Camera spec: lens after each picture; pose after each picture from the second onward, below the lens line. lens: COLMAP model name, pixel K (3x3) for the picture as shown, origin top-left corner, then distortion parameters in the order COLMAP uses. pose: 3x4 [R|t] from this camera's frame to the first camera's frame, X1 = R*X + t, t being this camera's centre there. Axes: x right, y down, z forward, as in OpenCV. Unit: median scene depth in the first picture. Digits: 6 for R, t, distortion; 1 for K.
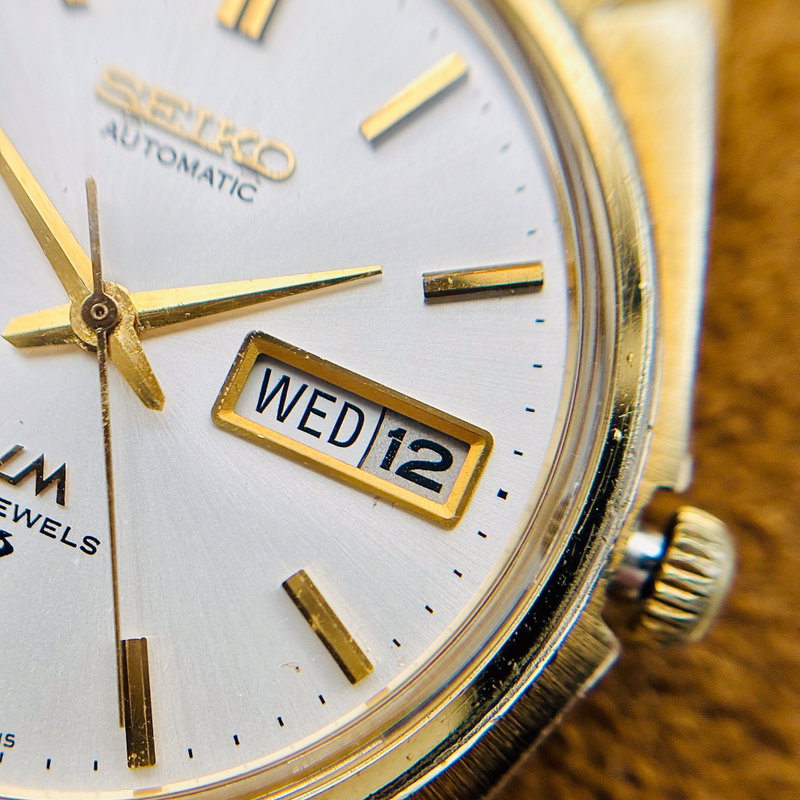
lens RADIAL K [[1623.6, 0, 347.3], [0, 1623.6, 400.2], [0, 0, 1]] dist [0.619296, -2.460375]
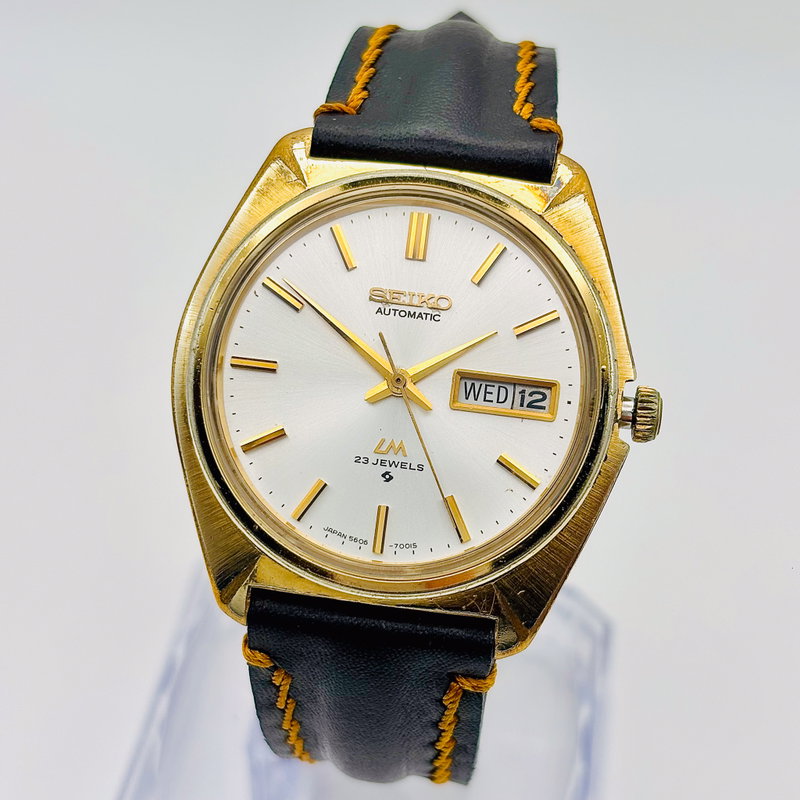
lens RADIAL K [[1709.7, 0, 355.2], [0, 1709.7, 373.0], [0, 0, 1]] dist [0.109484, -0.319946]
pose [[0.956100, -0.290748, -0.036586, -0.110701], [0.290942, 0.956741, -0.000031, -0.082179], [0.035012, -0.010614, 0.999331, -1.652207]]
